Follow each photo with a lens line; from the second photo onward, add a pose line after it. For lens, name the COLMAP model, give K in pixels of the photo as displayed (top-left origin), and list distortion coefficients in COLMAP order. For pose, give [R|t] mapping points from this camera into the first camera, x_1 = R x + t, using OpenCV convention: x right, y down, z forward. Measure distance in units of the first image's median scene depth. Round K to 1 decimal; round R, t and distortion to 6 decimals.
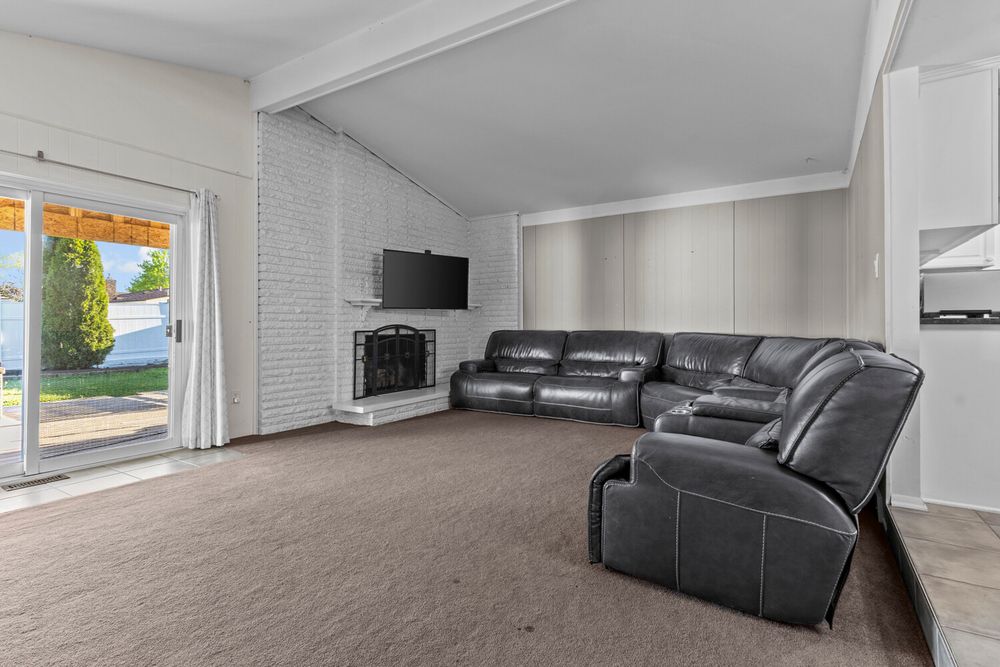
lens RADIAL K [[463.9, 0, 525.9], [0, 463.9, 323.6], [0, 0, 1]] dist [0.010749, 0.000138]
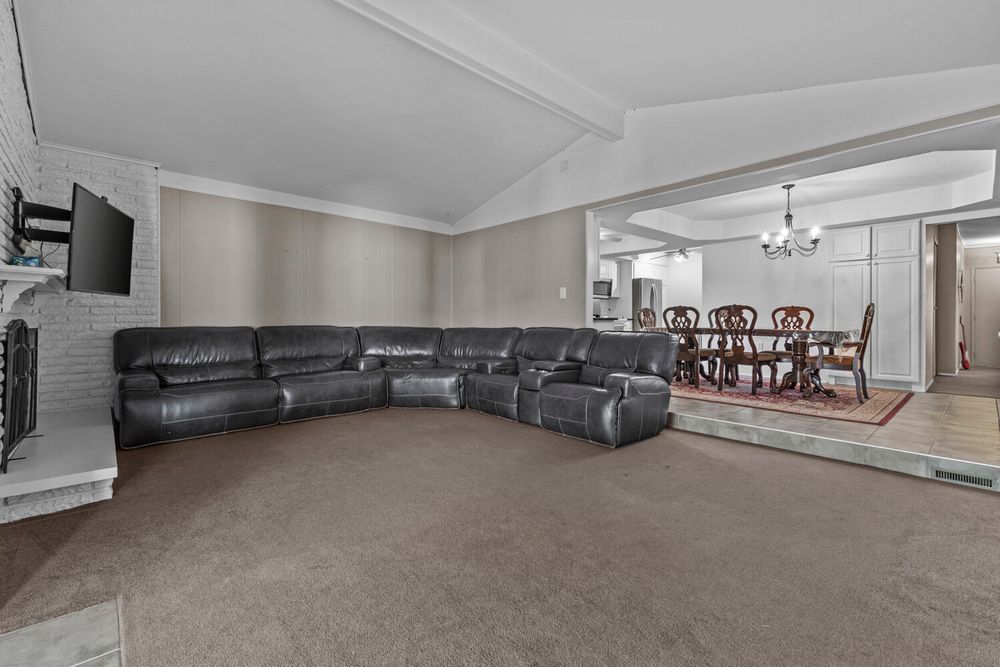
lens RADIAL K [[433.3, 0, 499.6], [0, 433.3, 316.8], [0, 0, 1]] dist [0.008928, -0.000730]
pose [[0.295570, 0.004690, 0.955309, -0.701198], [-0.002765, 0.999988, -0.004054, -0.001155], [-0.955317, -0.001443, 0.295580, 0.388957]]
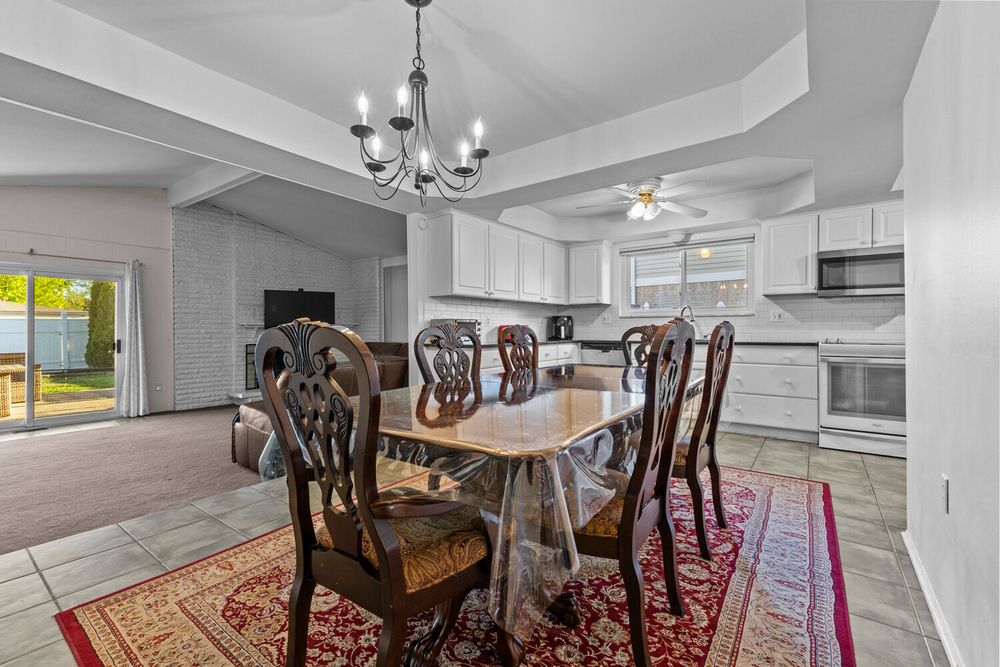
lens RADIAL K [[433.3, 0, 503.0], [0, 433.3, 328.7], [0, 0, 1]] dist [0.008928, -0.000730]
pose [[0.995160, -0.005674, -0.098103, 0.654203], [0.005801, 0.999983, 0.001008, -0.034272], [0.098095, -0.001572, 0.995176, -0.350634]]
